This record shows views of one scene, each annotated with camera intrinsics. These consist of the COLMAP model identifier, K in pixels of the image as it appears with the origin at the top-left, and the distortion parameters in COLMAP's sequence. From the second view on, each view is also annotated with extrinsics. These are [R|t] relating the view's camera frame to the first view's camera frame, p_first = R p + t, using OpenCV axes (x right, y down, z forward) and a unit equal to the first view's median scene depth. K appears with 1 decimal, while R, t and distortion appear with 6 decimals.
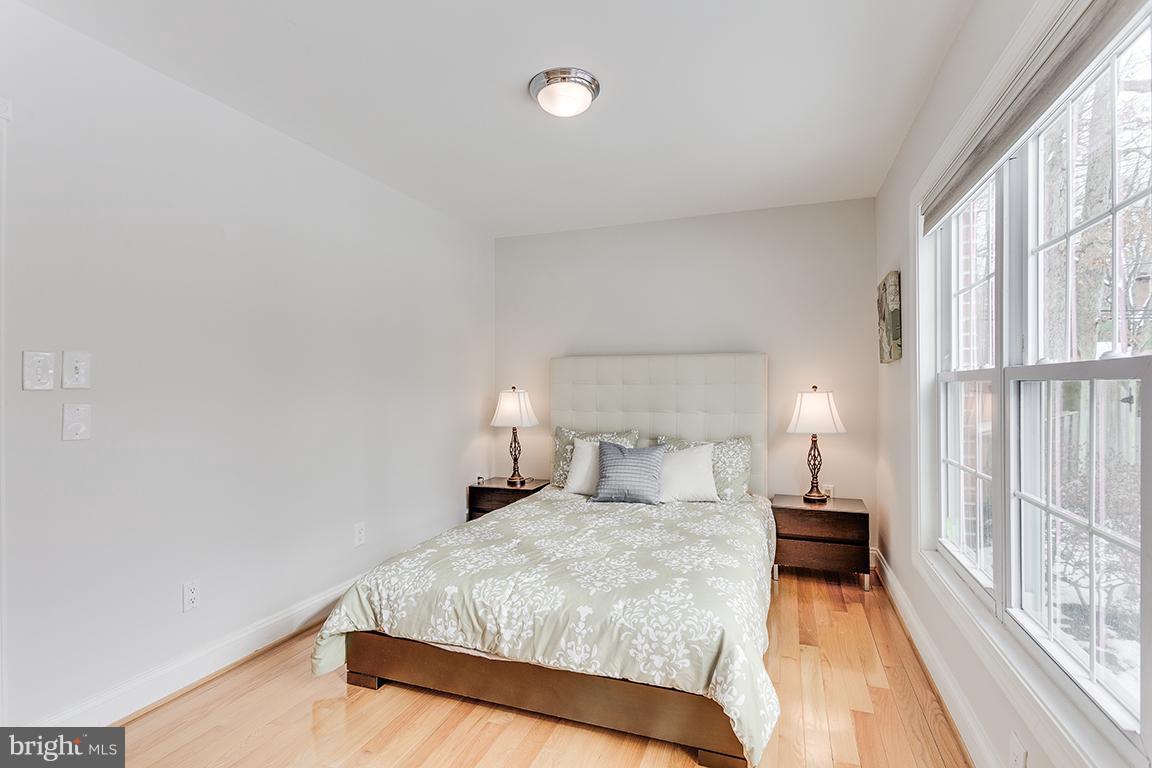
lens RADIAL K [[566.1, 0, 591.1], [0, 566.1, 390.0], [0, 0, 1]] dist [0.001855, -0.000567]
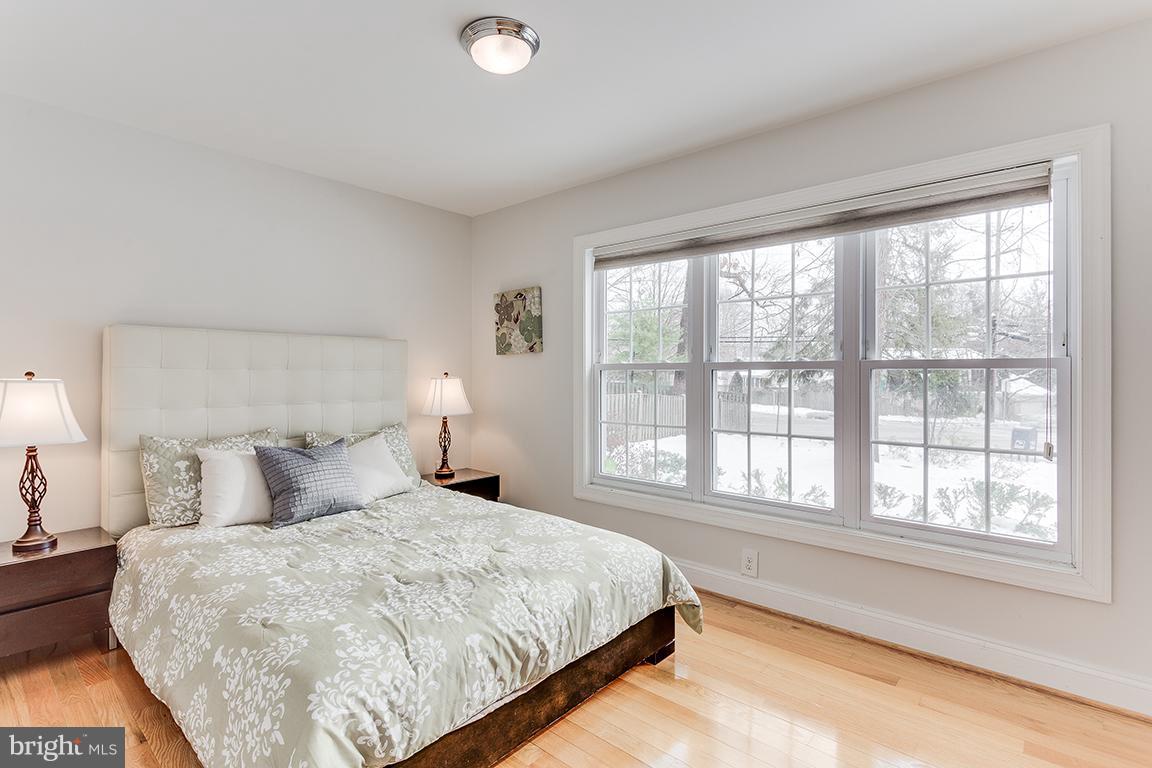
lens RADIAL K [[563.7, 0, 577.4], [0, 563.7, 379.2], [0, 0, 1]] dist [0.002022, -0.000189]
pose [[0.339240, -0.005918, 0.940681, -0.869210], [0.005890, 0.999974, 0.004167, 0.003713], [-0.940681, 0.004127, 0.339266, 0.590095]]
